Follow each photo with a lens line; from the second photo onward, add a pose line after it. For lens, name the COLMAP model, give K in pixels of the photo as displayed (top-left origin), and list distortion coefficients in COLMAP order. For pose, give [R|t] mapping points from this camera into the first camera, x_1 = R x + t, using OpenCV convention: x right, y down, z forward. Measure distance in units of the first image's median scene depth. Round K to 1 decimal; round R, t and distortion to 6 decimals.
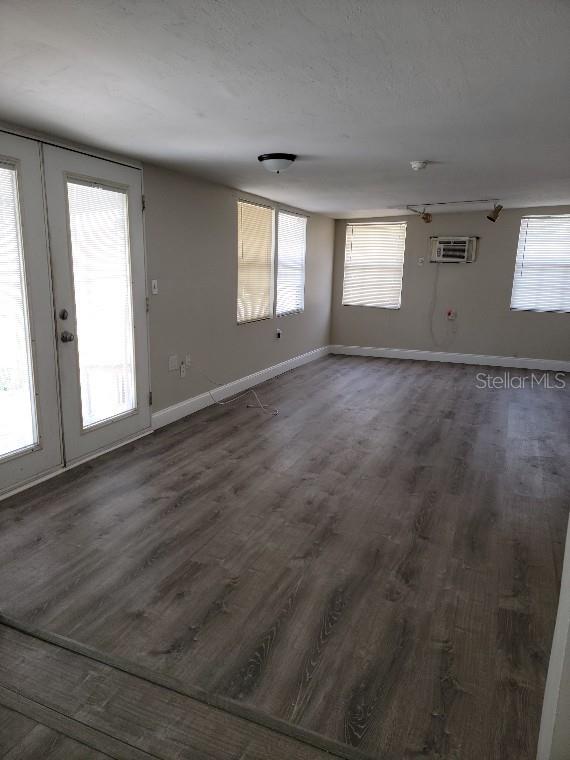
lens RADIAL K [[521.0, 0, 281.7], [0, 521.0, 382.3], [0, 0, 1]] dist [0.107785, -0.098685]
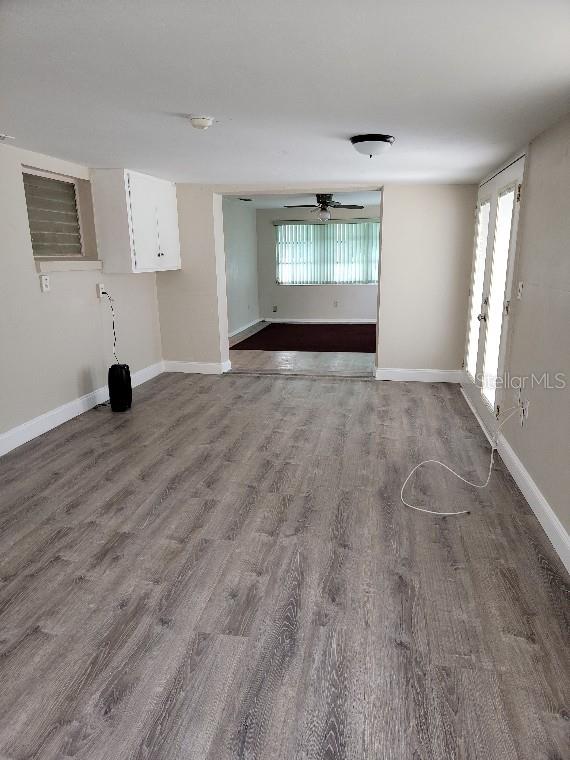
lens RADIAL K [[521.0, 0, 281.7], [0, 521.0, 382.3], [0, 0, 1]] dist [0.107785, -0.098685]
pose [[-0.975890, 0.043030, -0.213981, 0.366503], [-0.056132, 0.897921, 0.436563, -0.472313], [0.210923, 0.438048, -0.873857, 2.036496]]
